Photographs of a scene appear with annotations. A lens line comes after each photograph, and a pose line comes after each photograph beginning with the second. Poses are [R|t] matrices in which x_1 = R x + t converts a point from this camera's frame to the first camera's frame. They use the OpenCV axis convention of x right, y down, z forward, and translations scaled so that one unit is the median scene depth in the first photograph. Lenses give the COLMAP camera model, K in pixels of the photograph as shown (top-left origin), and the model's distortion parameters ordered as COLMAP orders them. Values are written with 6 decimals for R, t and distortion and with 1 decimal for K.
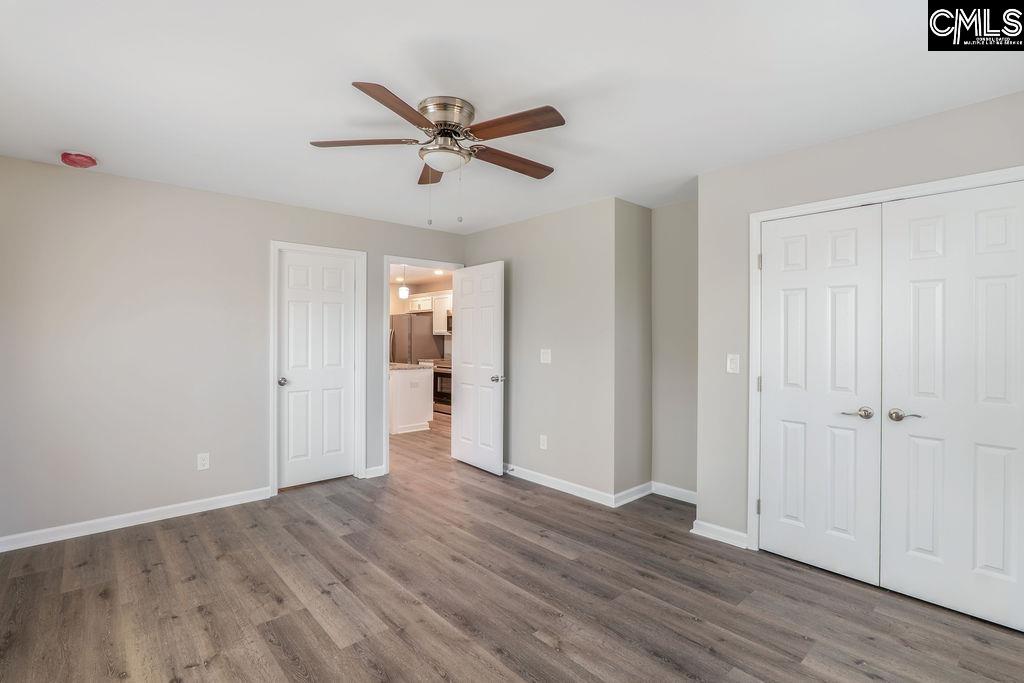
lens RADIAL K [[481.5, 0, 509.8], [0, 481.5, 337.7], [0, 0, 1]] dist [-0.013635, 0.001289]
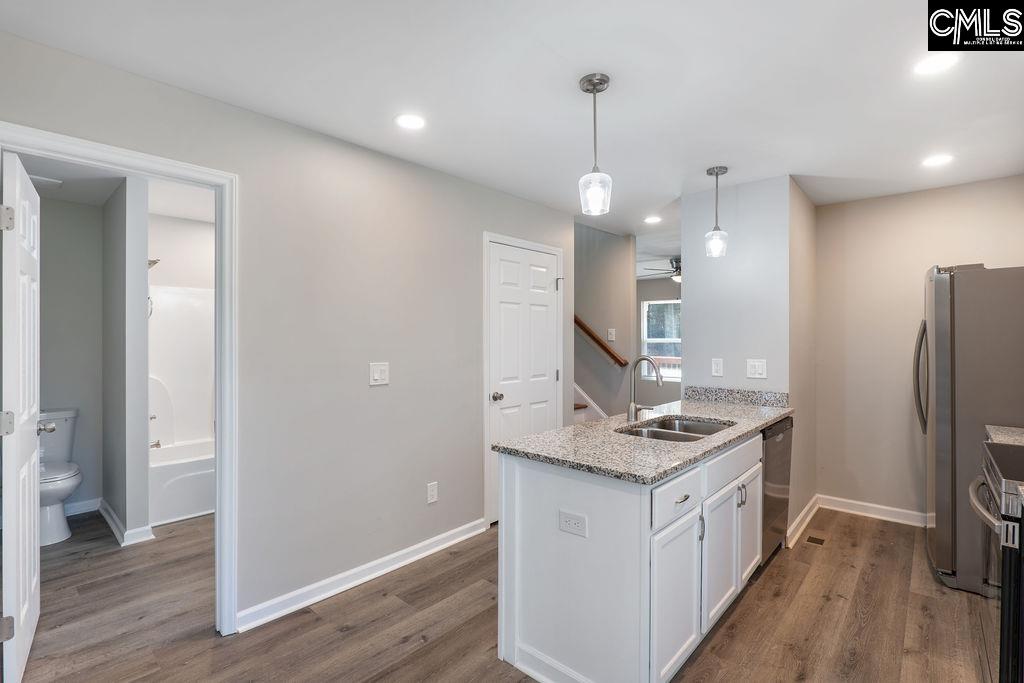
lens RADIAL K [[479.6, 0, 513.2], [0, 479.6, 338.5], [0, 0, 1]] dist [-0.002415, 0.000312]
pose [[0.123252, -0.000898, -0.992375, 0.153098], [0.000024, 1.000000, -0.000902, -0.013473], [0.992375, 0.000087, 0.123252, 2.157465]]
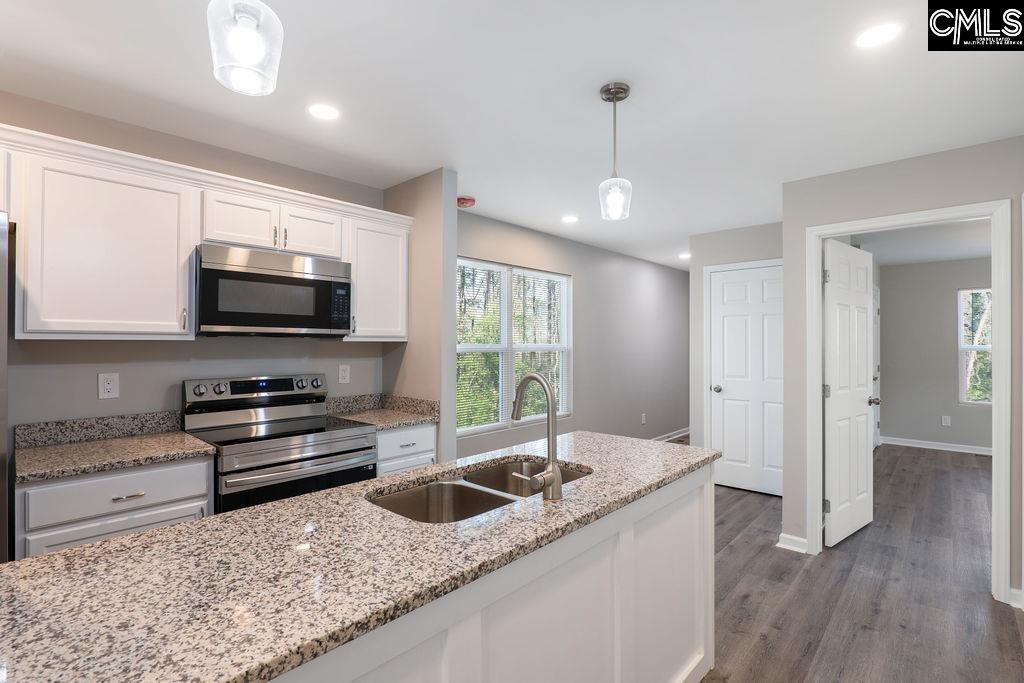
lens RADIAL K [[479.6, 0, 513.2], [0, 479.6, 338.5], [0, 0, 1]] dist [-0.002415, 0.000312]
pose [[-0.100899, 0.005814, 0.994880, -1.208075], [-0.003895, 0.999973, -0.006239, -0.018326], [-0.994889, -0.004504, -0.100873, 2.583330]]
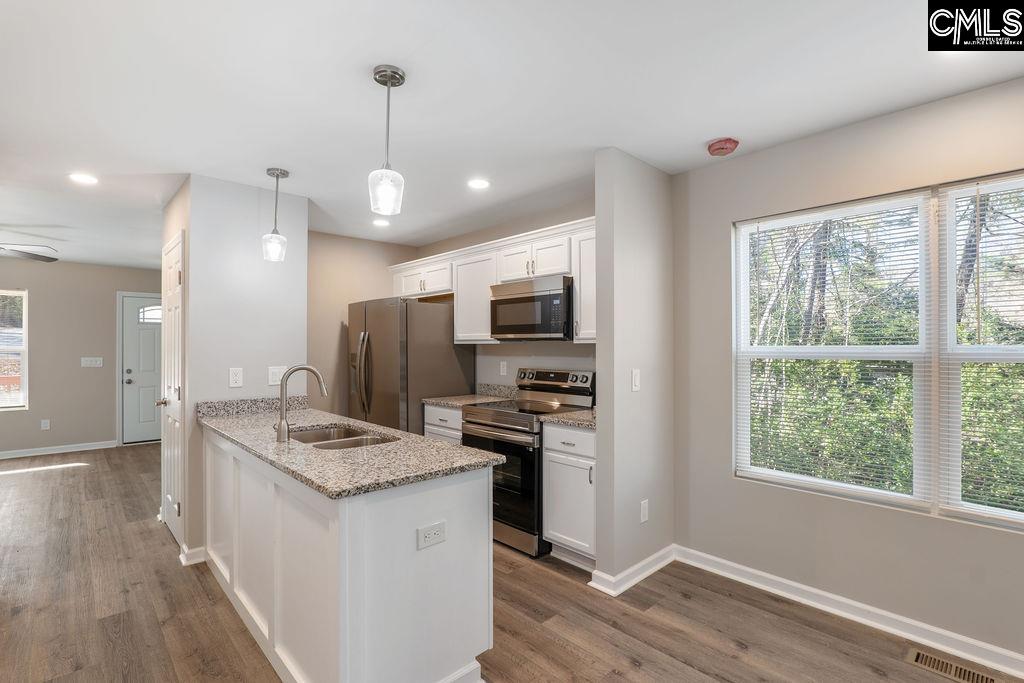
lens RADIAL K [[482.2, 0, 509.3], [0, 482.2, 344.3], [0, 0, 1]] dist [-0.024557, 0.000279]
pose [[0.999777, -0.004418, 0.020632, -0.368083], [0.004465, 0.999988, -0.002232, -0.013325], [-0.020622, 0.002324, 0.999785, 1.702212]]
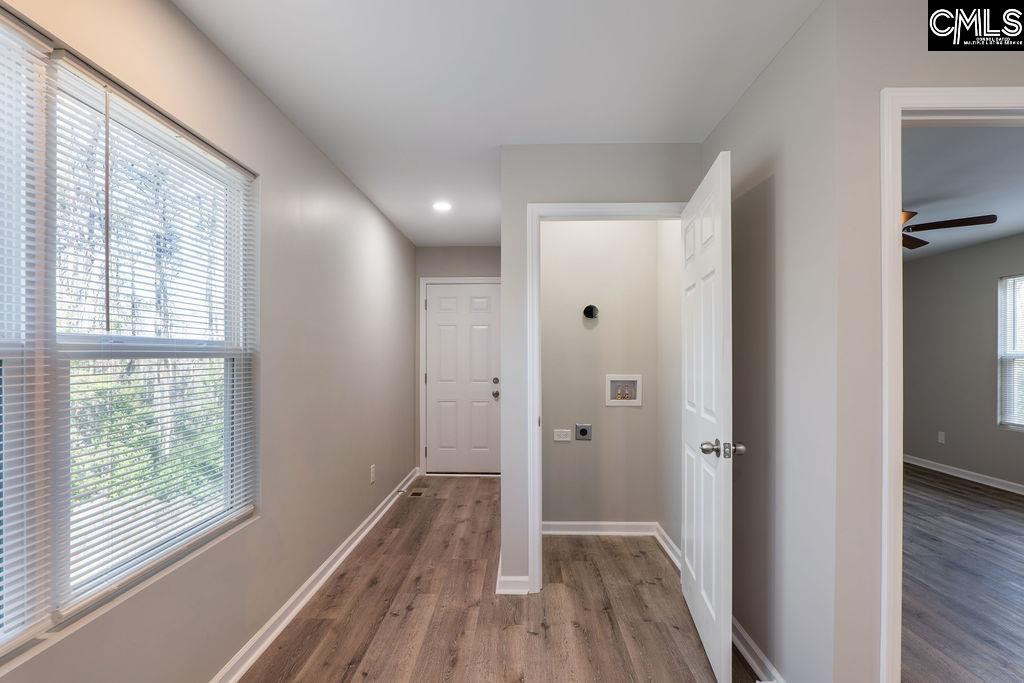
lens RADIAL K [[482.3, 0, 506.8], [0, 482.3, 357.1], [0, 0, 1]] dist [-0.011356, 0.001242]
pose [[-0.729141, -0.007268, 0.684325, -0.257316], [-0.004024, 0.999972, 0.006333, 0.007875], [-0.684351, 0.001864, -0.729150, 2.467205]]
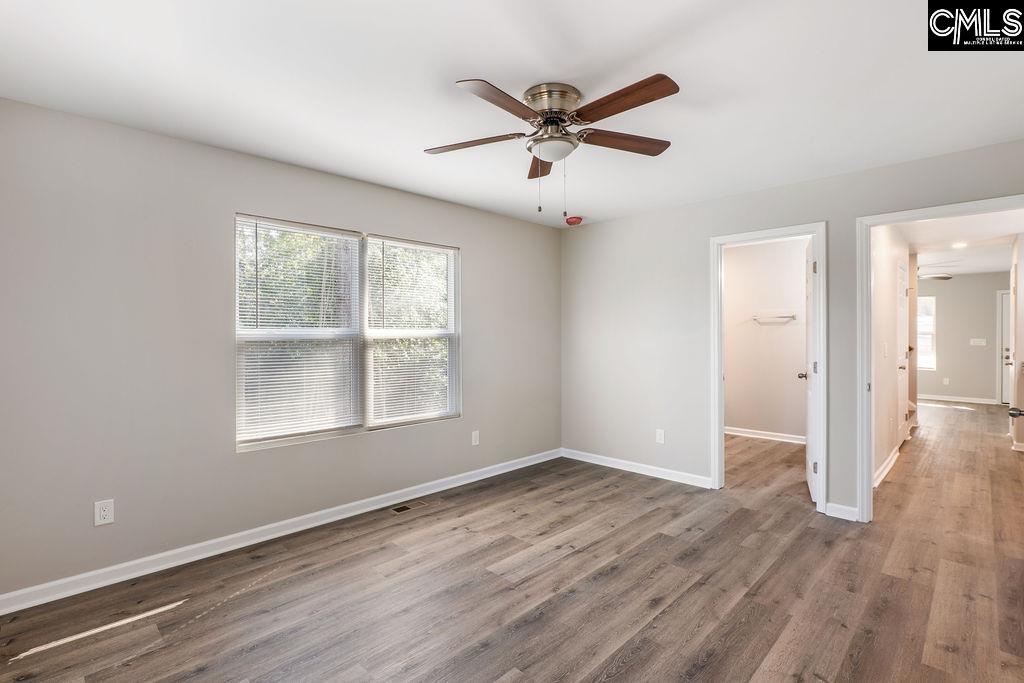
lens RADIAL K [[481.5, 0, 509.8], [0, 481.5, 337.7], [0, 0, 1]] dist [-0.013635, 0.001289]
pose [[0.059070, 0.002721, -0.998250, 0.669660], [0.002357, 0.999993, 0.002865, 0.007476], [0.998251, -0.002522, 0.059063, 0.682710]]
